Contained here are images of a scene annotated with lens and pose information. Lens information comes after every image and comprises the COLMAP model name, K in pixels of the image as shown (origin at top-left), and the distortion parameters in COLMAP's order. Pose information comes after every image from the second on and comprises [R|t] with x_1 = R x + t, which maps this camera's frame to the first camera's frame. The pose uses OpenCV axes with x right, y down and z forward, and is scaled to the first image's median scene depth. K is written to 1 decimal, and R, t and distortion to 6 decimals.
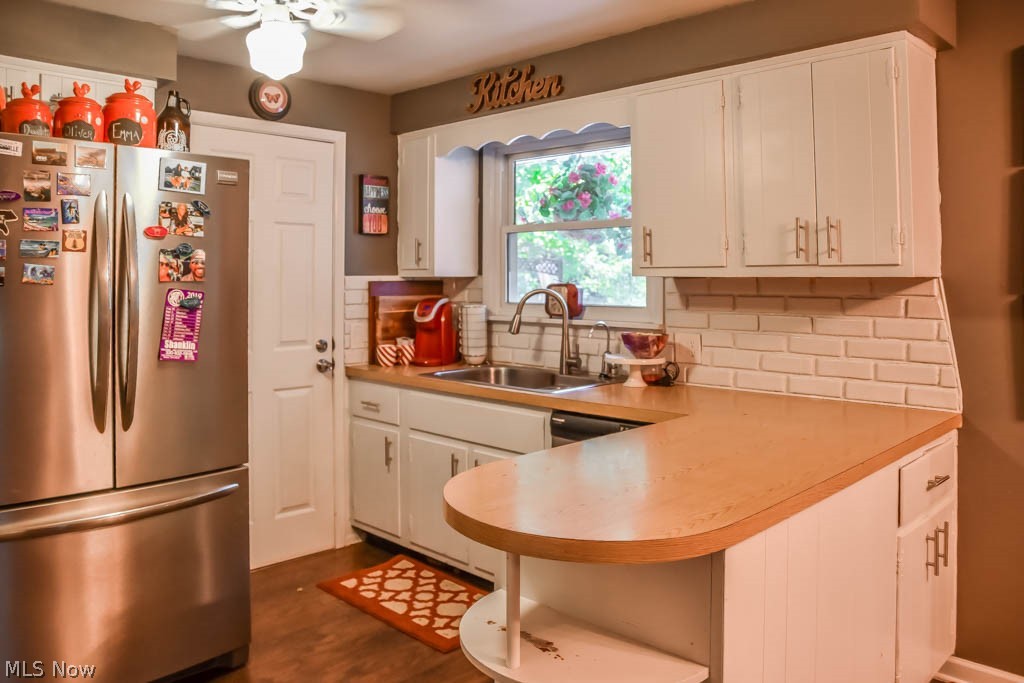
lens RADIAL K [[791.3, 0, 528.8], [0, 791.3, 282.3], [0, 0, 1]] dist [-0.094243, 0.061134]
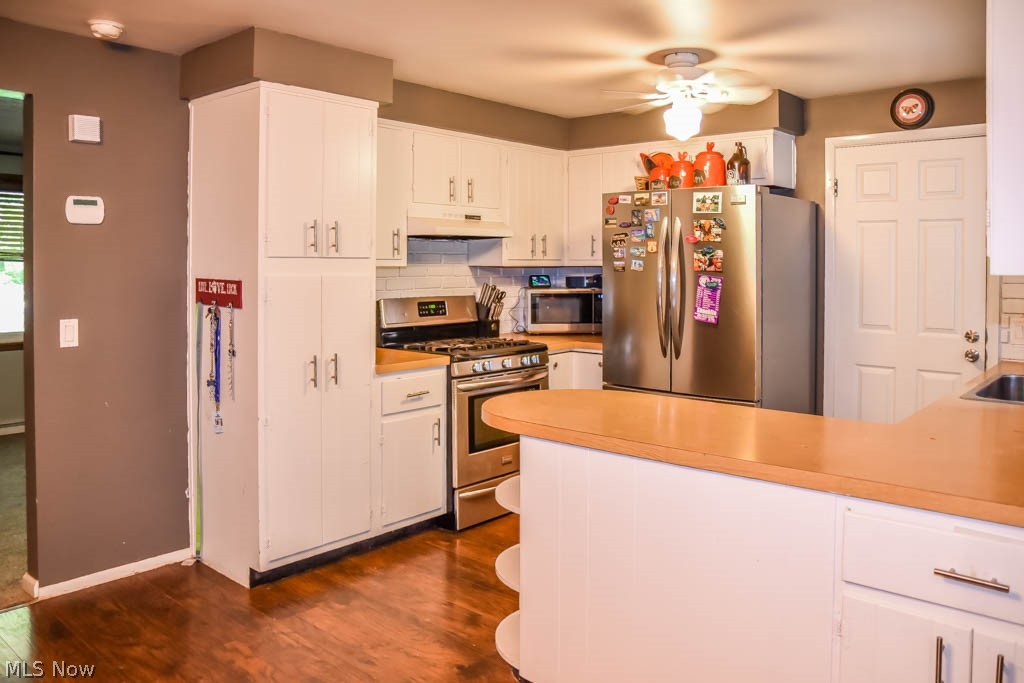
lens RADIAL K [[797.6, 0, 469.0], [0, 797.6, 309.9], [0, 0, 1]] dist [-0.144154, 0.124379]
pose [[0.002668, 0.060103, -0.998189, 0.838076], [-0.008517, 0.998157, 0.060079, -0.009980], [0.999960, 0.008341, 0.003175, 0.385627]]
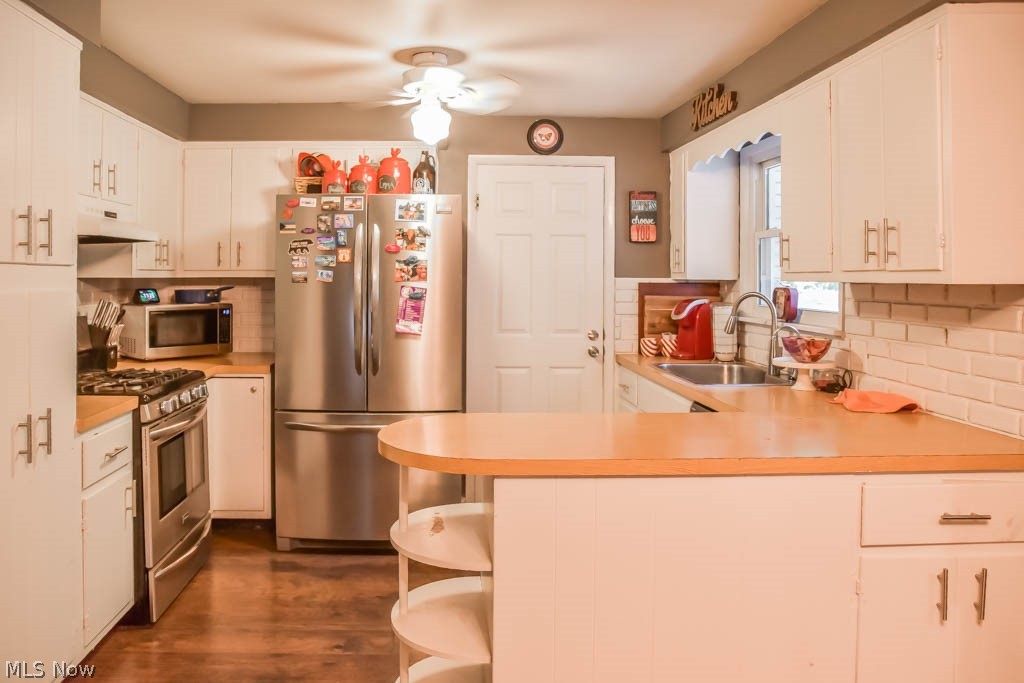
lens RADIAL K [[797.6, 0, 469.0], [0, 797.6, 309.9], [0, 0, 1]] dist [-0.144154, 0.124379]
pose [[0.708460, 0.034028, -0.704930, 0.531121], [-0.009886, 0.999217, 0.038298, -0.004142], [0.705682, -0.020164, 0.708242, -0.005387]]
